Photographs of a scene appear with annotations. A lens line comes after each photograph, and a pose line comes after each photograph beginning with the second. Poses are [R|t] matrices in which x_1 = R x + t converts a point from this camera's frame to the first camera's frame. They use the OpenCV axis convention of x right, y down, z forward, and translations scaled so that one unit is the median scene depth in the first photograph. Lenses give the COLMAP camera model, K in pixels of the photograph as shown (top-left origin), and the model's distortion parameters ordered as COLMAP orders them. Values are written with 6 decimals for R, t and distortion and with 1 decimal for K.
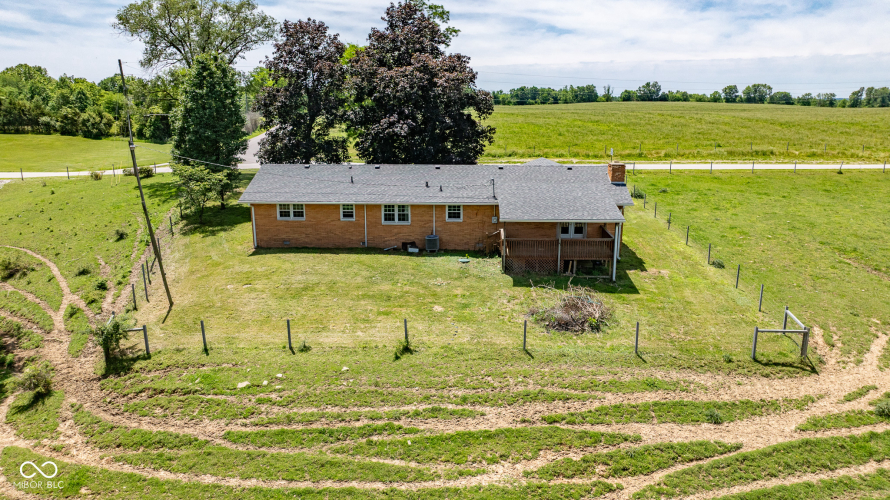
lens RADIAL K [[623.4, 0, 445.0], [0, 623.4, 250.0], [0, 0, 1]] dist [-0.022658, 0.004136]
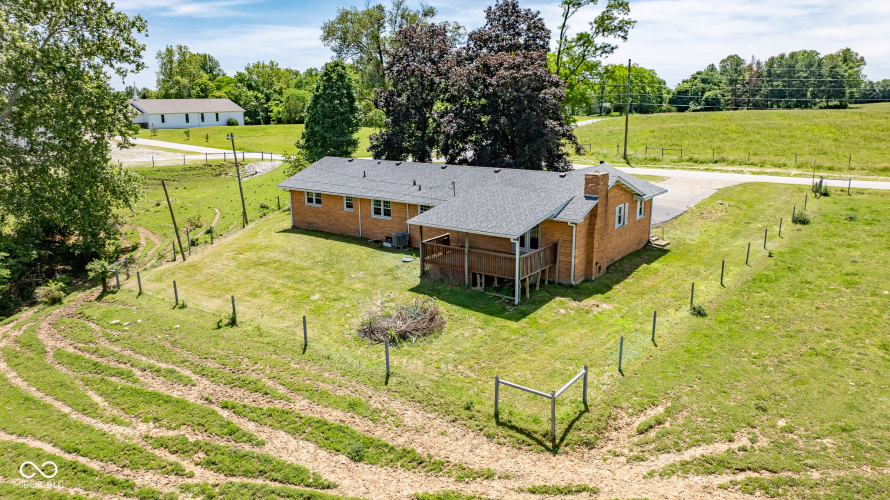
lens RADIAL K [[623.4, 0, 445.0], [0, 623.4, 250.0], [0, 0, 1]] dist [-0.022658, 0.004136]
pose [[0.826645, 0.125563, -0.548537, 0.781786], [-0.122780, 0.991547, 0.041942, -0.060380], [0.549166, 0.032678, 0.835074, 0.238276]]
